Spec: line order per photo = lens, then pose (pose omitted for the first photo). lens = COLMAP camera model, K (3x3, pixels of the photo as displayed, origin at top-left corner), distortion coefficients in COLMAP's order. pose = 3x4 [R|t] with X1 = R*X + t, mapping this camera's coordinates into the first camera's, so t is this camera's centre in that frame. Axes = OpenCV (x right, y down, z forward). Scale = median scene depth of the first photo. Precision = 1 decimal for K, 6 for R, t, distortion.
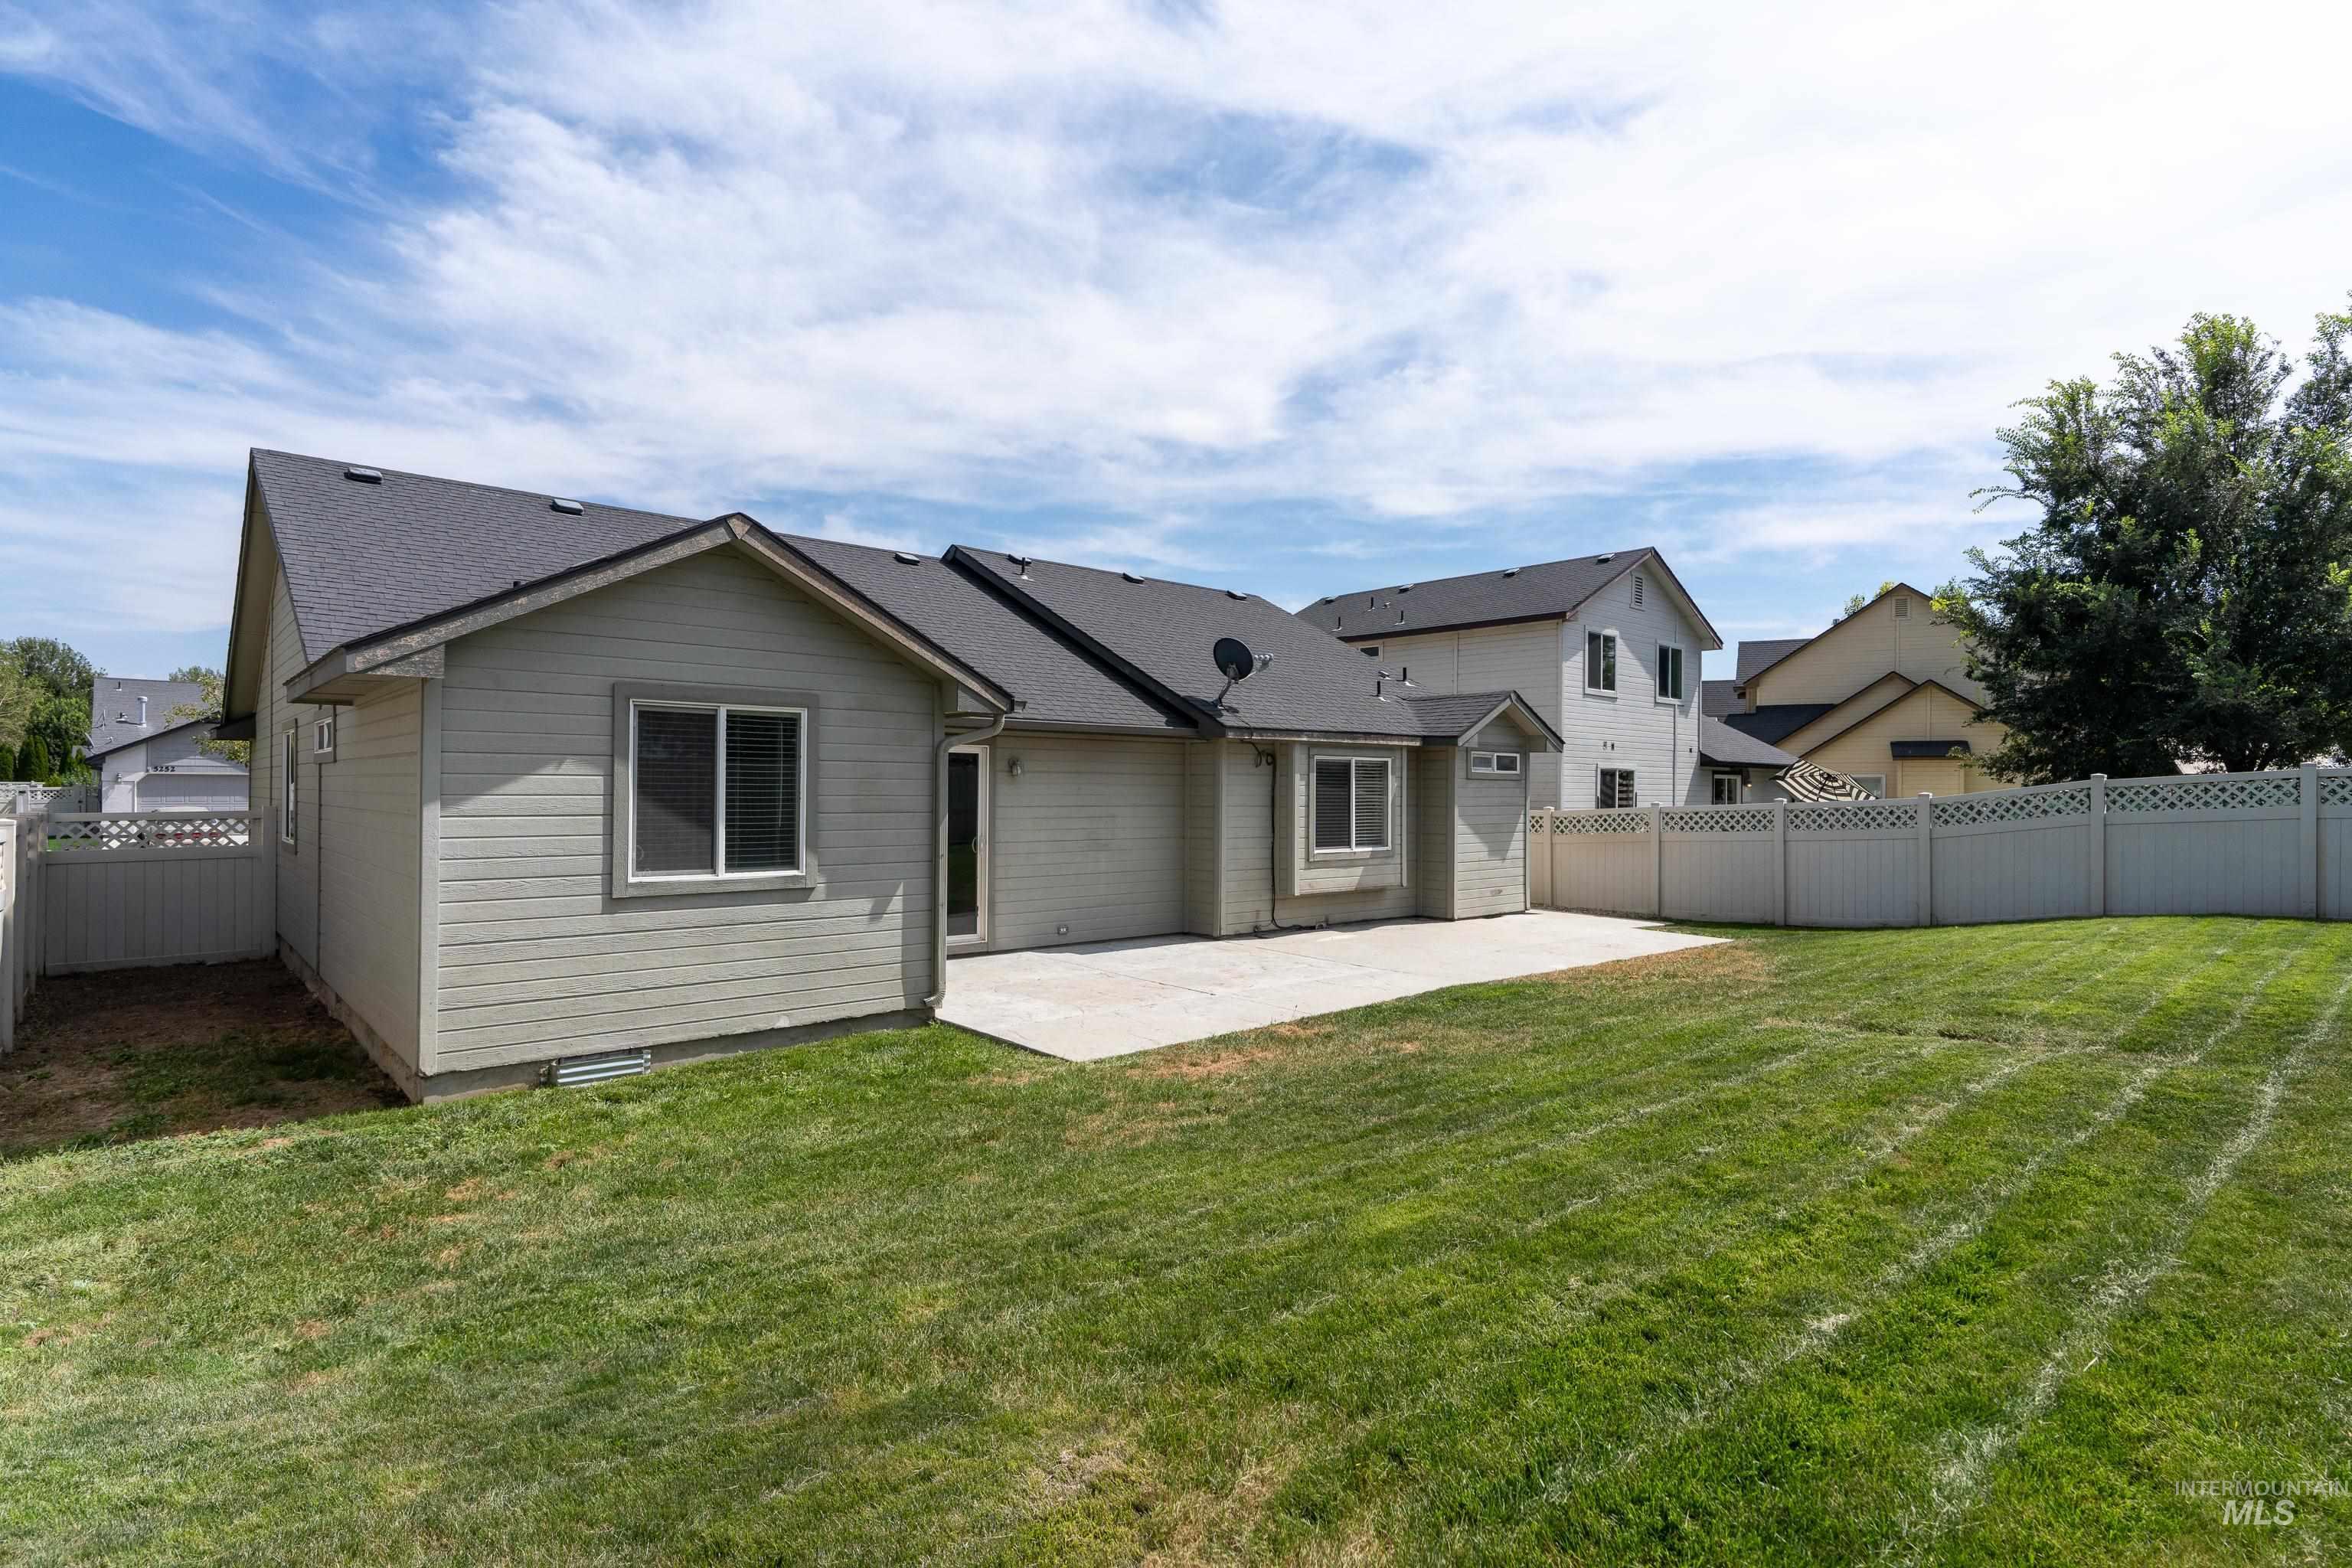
lens RADIAL K [[1172.7, 0, 1182.4], [0, 1172.7, 785.0], [0, 0, 1]] dist [-0.003984, 0.001888]
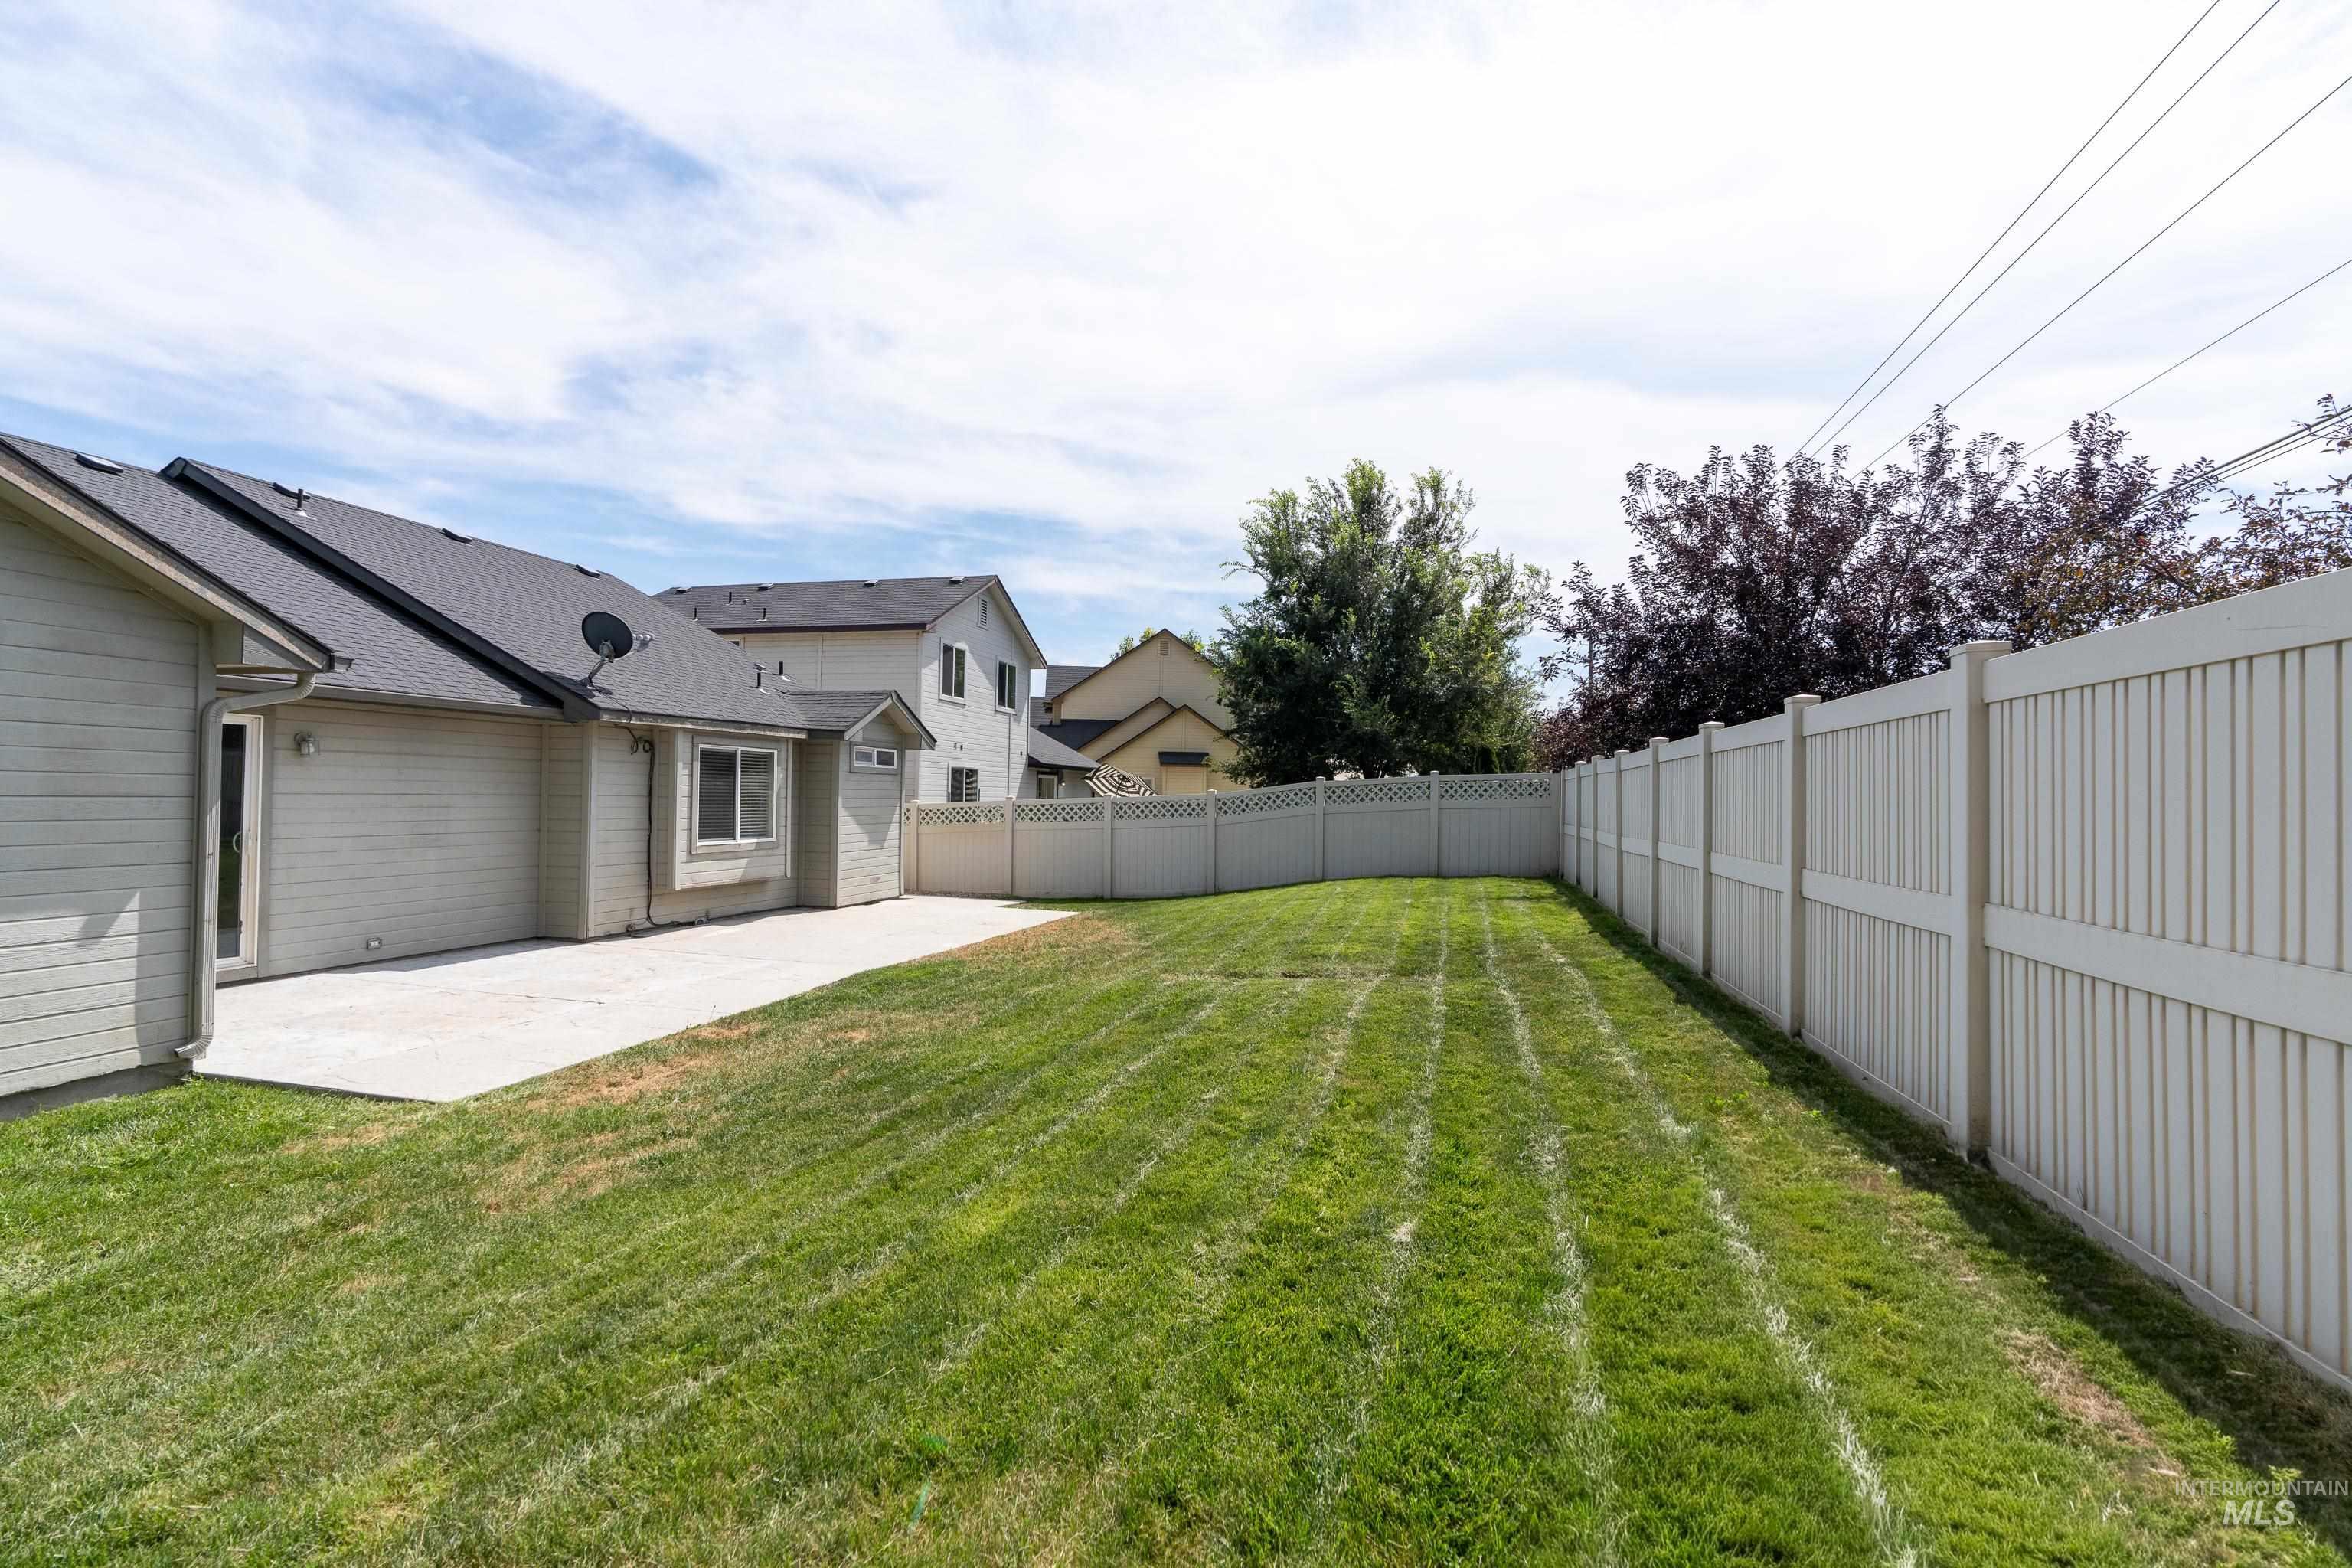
lens RADIAL K [[1061.9, 0, 1185.3], [0, 1061.9, 785.6], [0, 0, 1]] dist [-0.000840, 0.001562]
pose [[0.828446, 0.012606, 0.559928, -0.047557], [-0.013403, 0.999907, -0.002680, 0.006476], [-0.559909, -0.005284, 0.828537, 0.059769]]
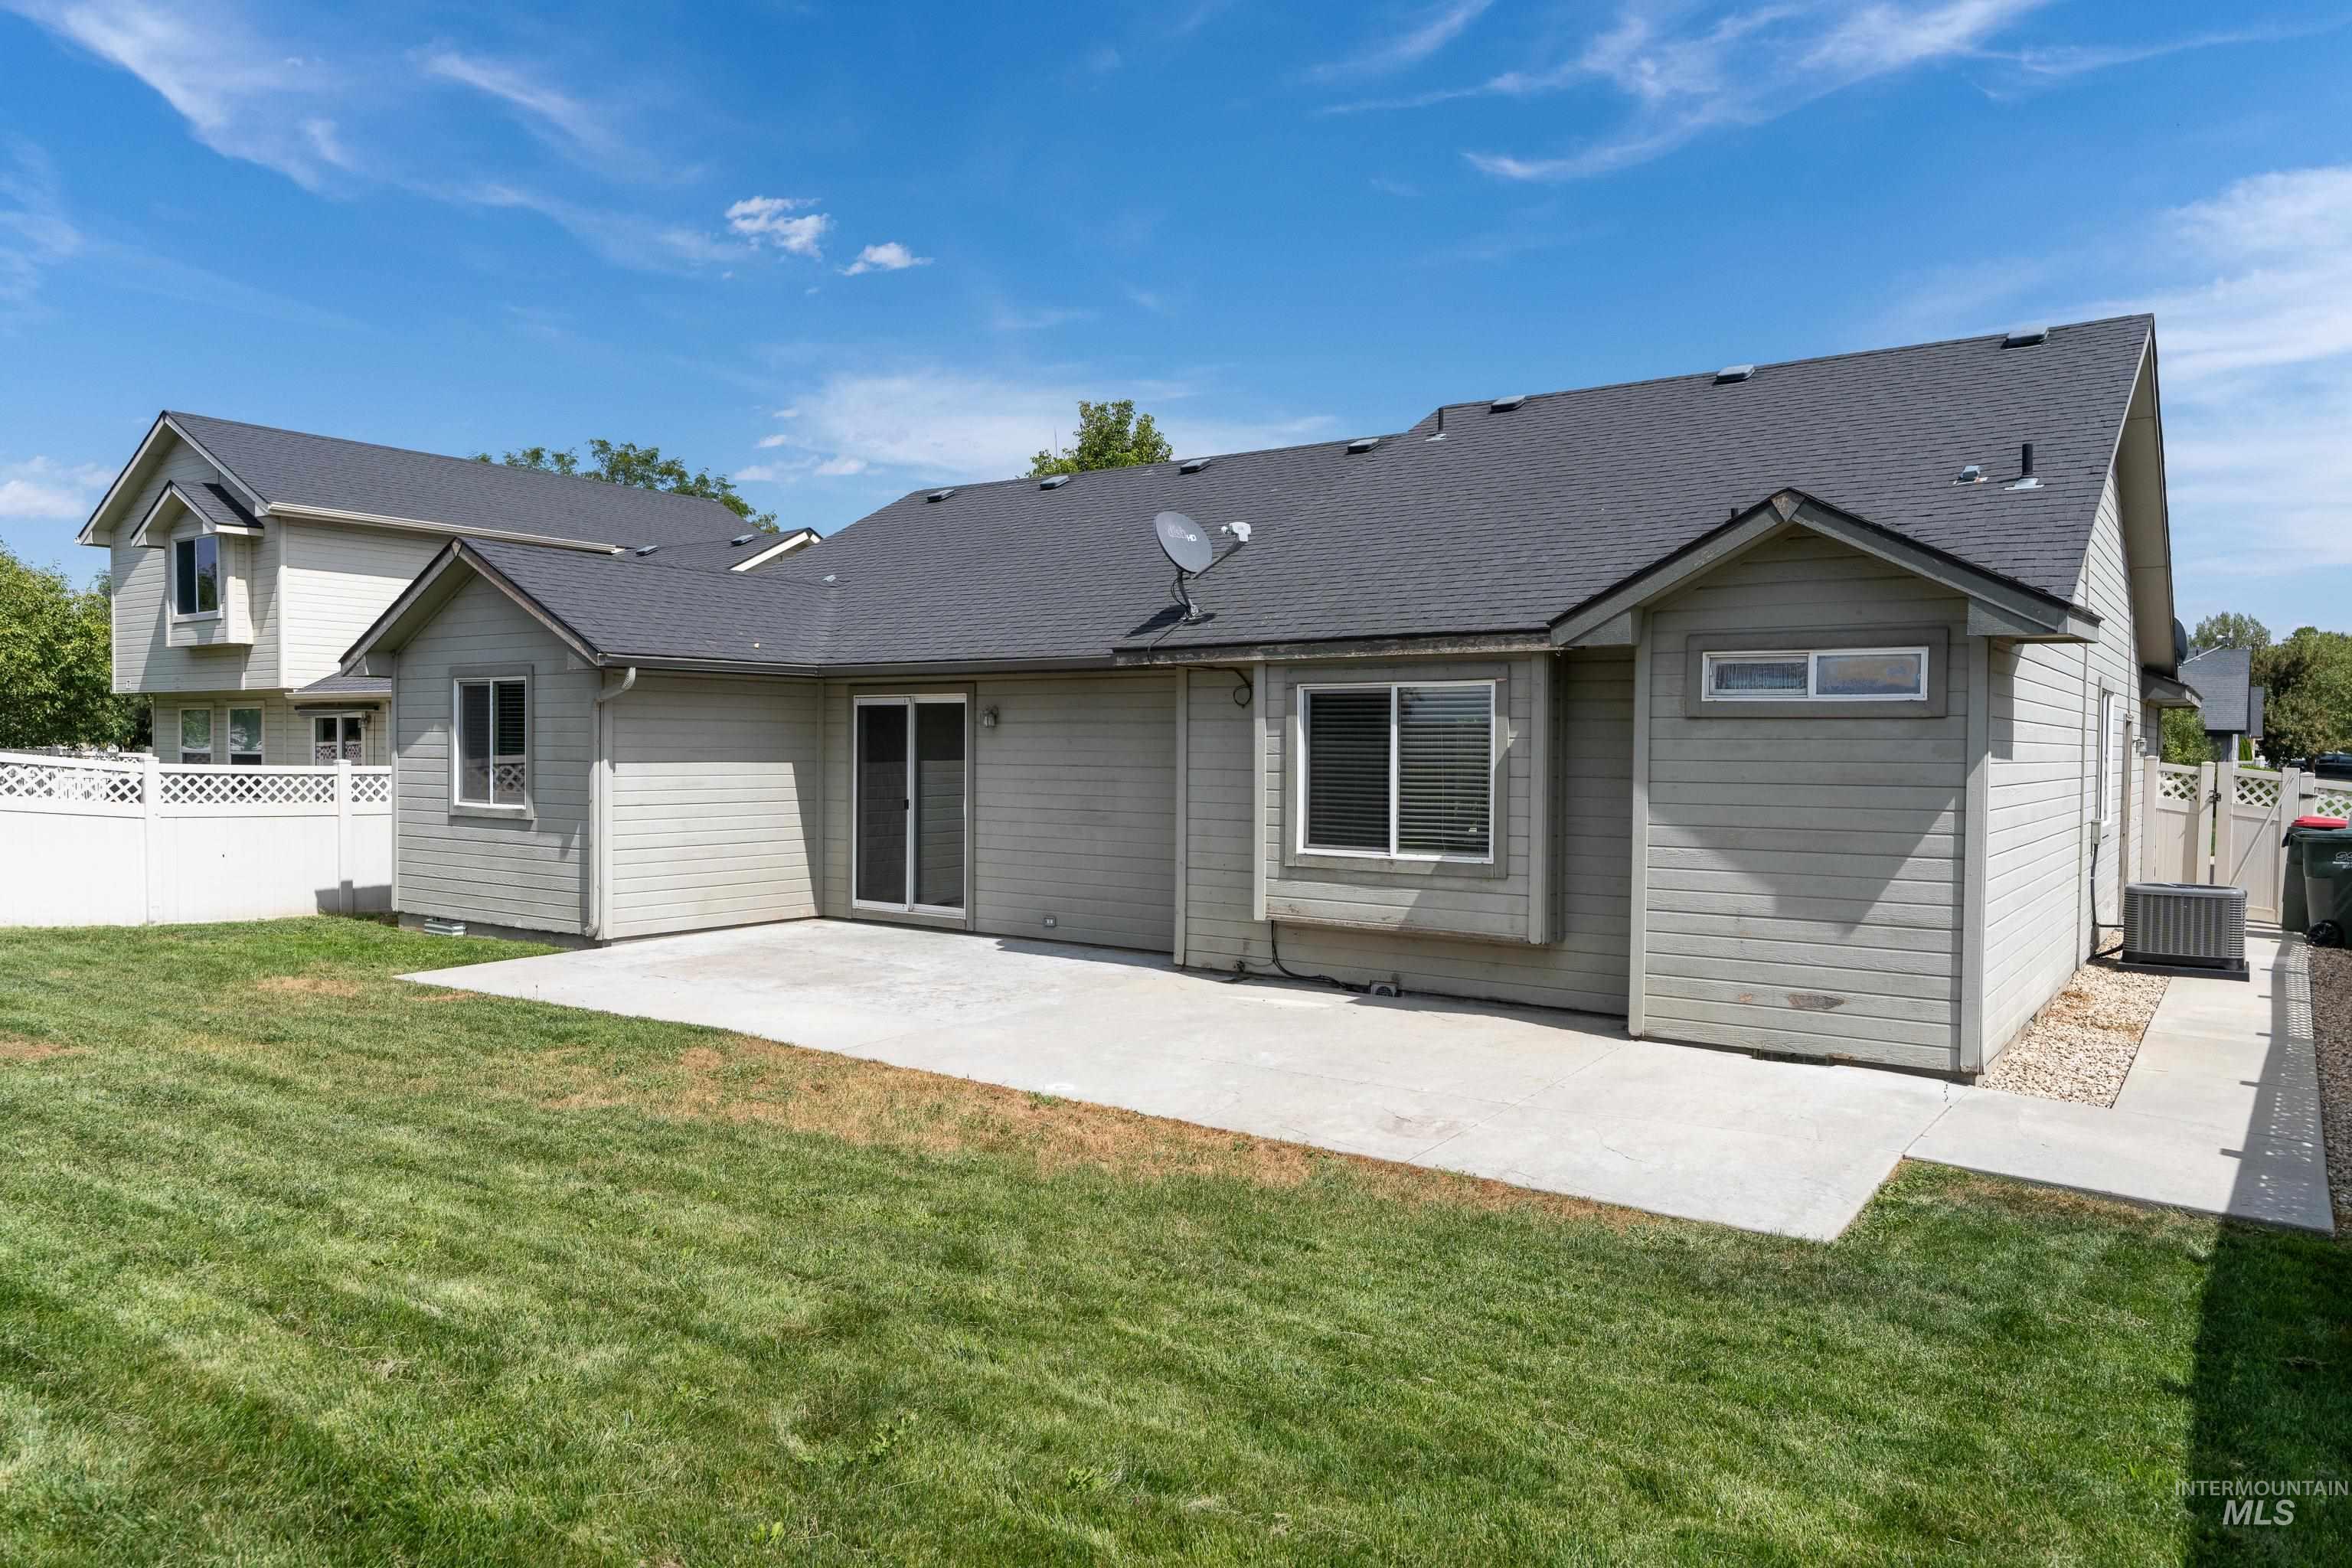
lens RADIAL K [[1552.3, 0, 1176.4], [0, 1552.3, 853.2], [0, 0, 1]] dist [0.001765, -0.003571]
pose [[0.214228, 0.062526, -0.974780, 0.919116], [-0.002528, 0.997981, 0.063458, 0.010385], [0.976780, -0.011130, 0.213954, 0.841861]]
